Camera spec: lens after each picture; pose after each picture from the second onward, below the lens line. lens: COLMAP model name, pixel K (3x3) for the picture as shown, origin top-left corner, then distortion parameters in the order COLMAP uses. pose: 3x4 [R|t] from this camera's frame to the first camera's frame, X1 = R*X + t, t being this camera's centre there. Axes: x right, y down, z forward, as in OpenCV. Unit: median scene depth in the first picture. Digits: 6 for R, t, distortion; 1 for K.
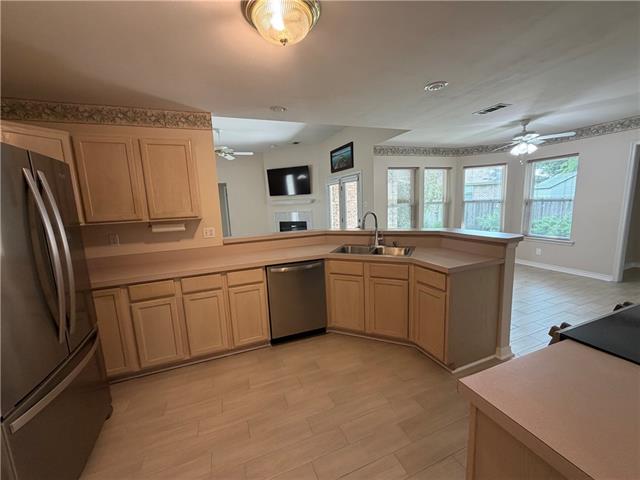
lens RADIAL K [[256.3, 0, 319.8], [0, 256.3, 238.2], [0, 0, 1]] dist [0.000095, -0.000110]
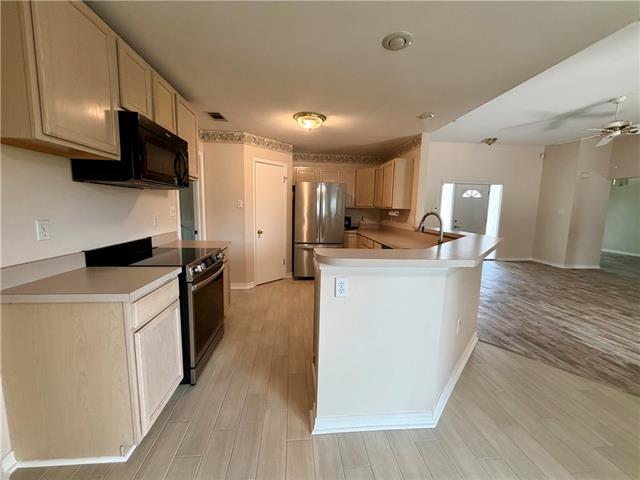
lens RADIAL K [[256.3, 0, 319.5], [0, 256.3, 239.1], [0, 0, 1]] dist [0.000095, -0.000110]
pose [[-0.280585, 0.157453, -0.946827, 0.567542], [-0.148707, 0.967411, 0.204944, -0.071681], [0.948239, 0.198304, -0.248027, 0.474155]]
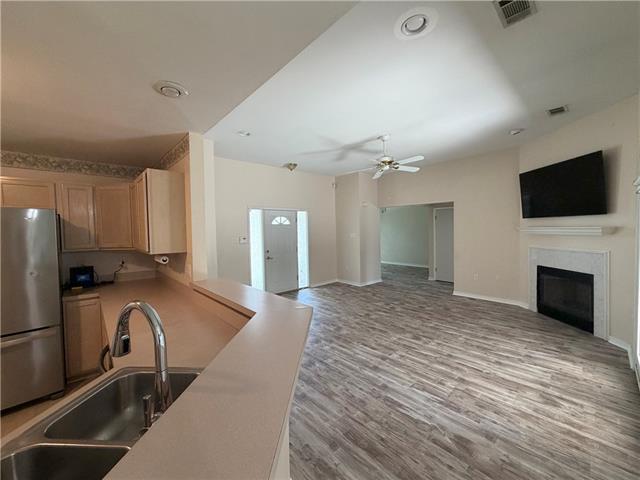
lens RADIAL K [[256.3, 0, 319.4], [0, 256.3, 239.0], [0, 0, 1]] dist [0.000095, -0.000110]
pose [[0.357865, 0.071687, -0.931018, 0.281095], [-0.134517, 0.990607, 0.024570, -0.109912], [0.924034, 0.116445, 0.364146, 0.575852]]
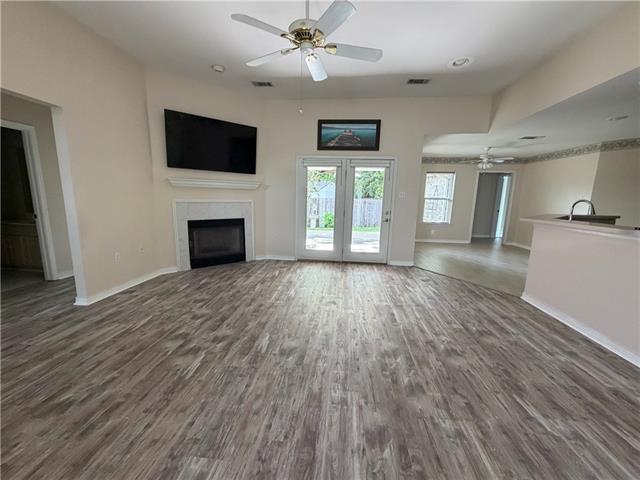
lens RADIAL K [[256.3, 0, 319.3], [0, 256.3, 239.0], [0, 0, 1]] dist [0.000095, -0.000110]
pose [[0.455916, -0.091316, 0.885326, -0.772671], [0.087242, 0.994518, 0.057652, -0.053300], [-0.885737, 0.050953, 0.461383, 0.832404]]
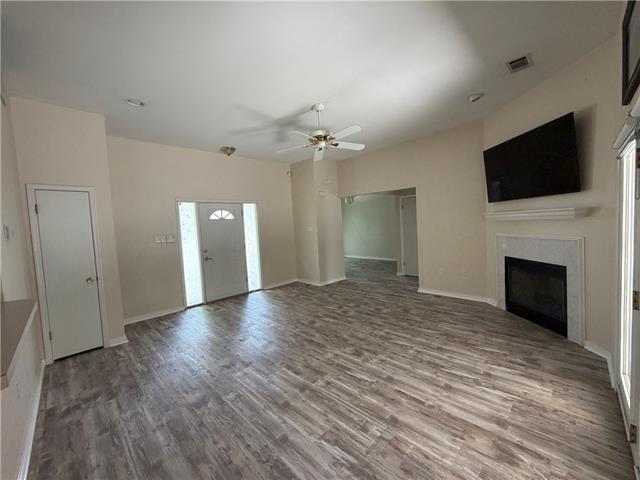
lens RADIAL K [[256.3, 0, 319.4], [0, 256.3, 239.3], [0, 0, 1]] dist [0.000095, -0.000110]
pose [[0.400435, 0.076494, -0.913127, 0.208301], [-0.101287, 0.994098, 0.038859, -0.123118], [0.910710, 0.076927, 0.405819, 0.777164]]
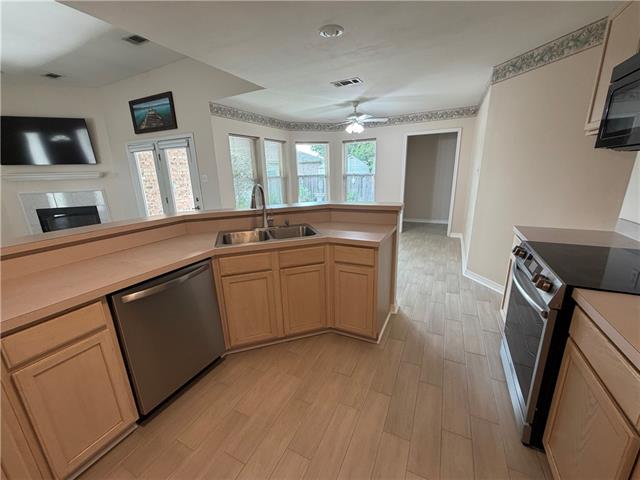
lens RADIAL K [[256.3, 0, 320.2], [0, 256.3, 238.0], [0, 0, 1]] dist [0.000095, -0.000110]
pose [[0.742728, -0.148817, 0.652847, -0.099467], [0.093206, 0.988475, 0.119285, -0.010867], [-0.663075, -0.027747, 0.748039, 0.162614]]
